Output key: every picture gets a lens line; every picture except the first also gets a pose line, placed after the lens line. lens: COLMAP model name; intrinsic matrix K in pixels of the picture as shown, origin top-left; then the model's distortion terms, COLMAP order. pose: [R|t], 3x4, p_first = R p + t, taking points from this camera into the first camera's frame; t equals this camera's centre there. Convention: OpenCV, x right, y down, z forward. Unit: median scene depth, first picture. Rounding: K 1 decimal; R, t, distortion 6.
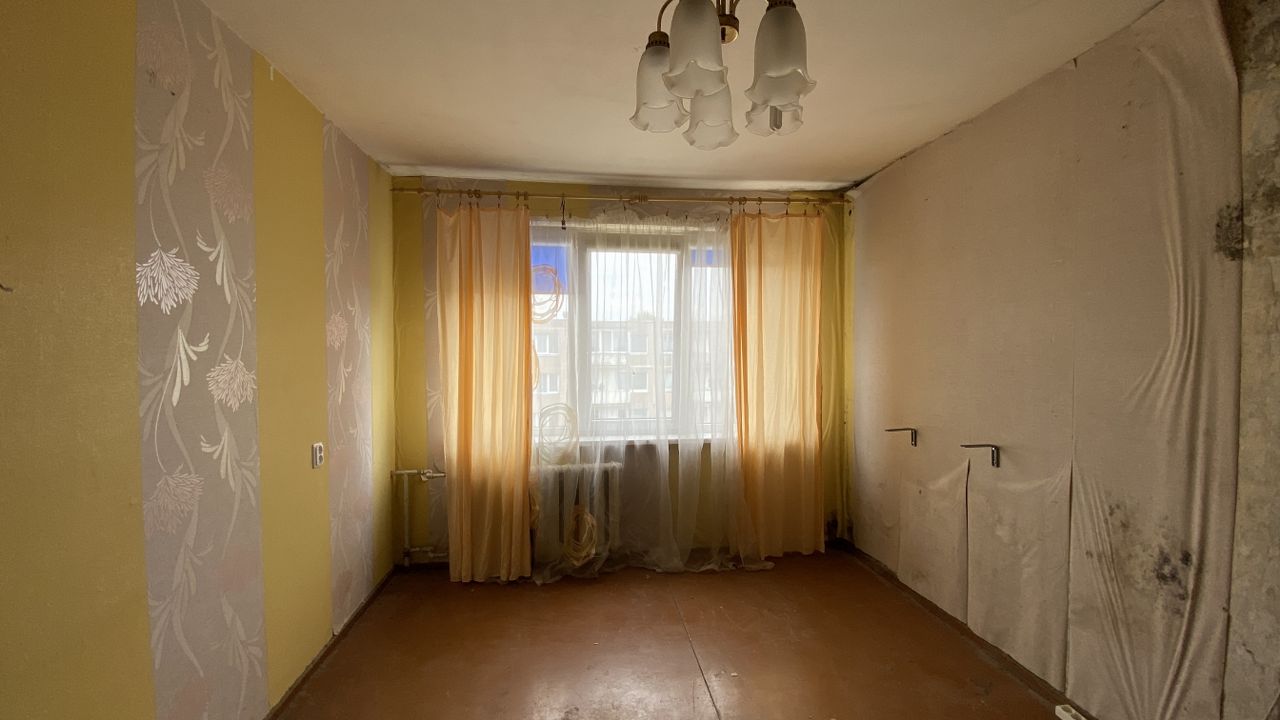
lens RADIAL K [[520.0, 0, 639.6], [0, 520.0, 356.7], [0, 0, 1]] dist [0.069016, -0.049378]
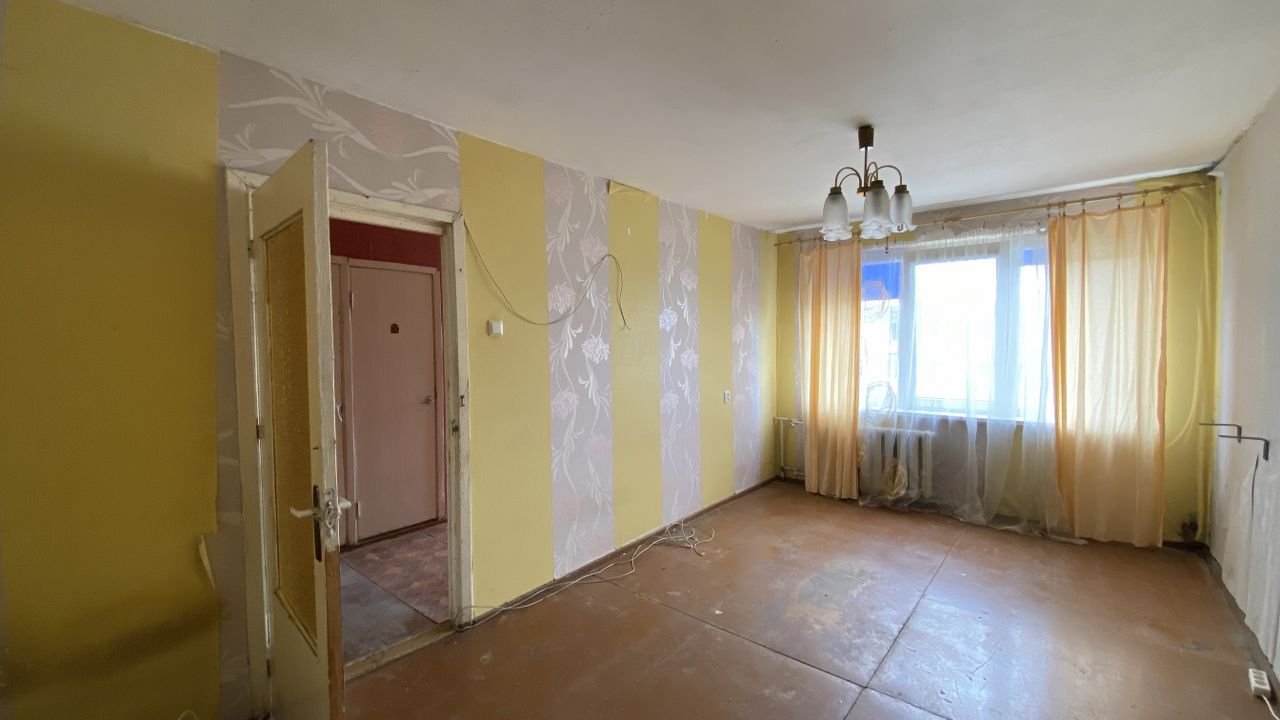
lens RADIAL K [[491.0, 0, 640.0], [0, 491.0, 360.0], [0, 0, 1]] dist [-0.000812, -0.012265]
pose [[0.685386, 0.024946, -0.727753, 0.343548], [-0.000828, 0.999439, 0.033480, -0.009804], [0.728179, -0.022344, 0.685022, -0.334716]]
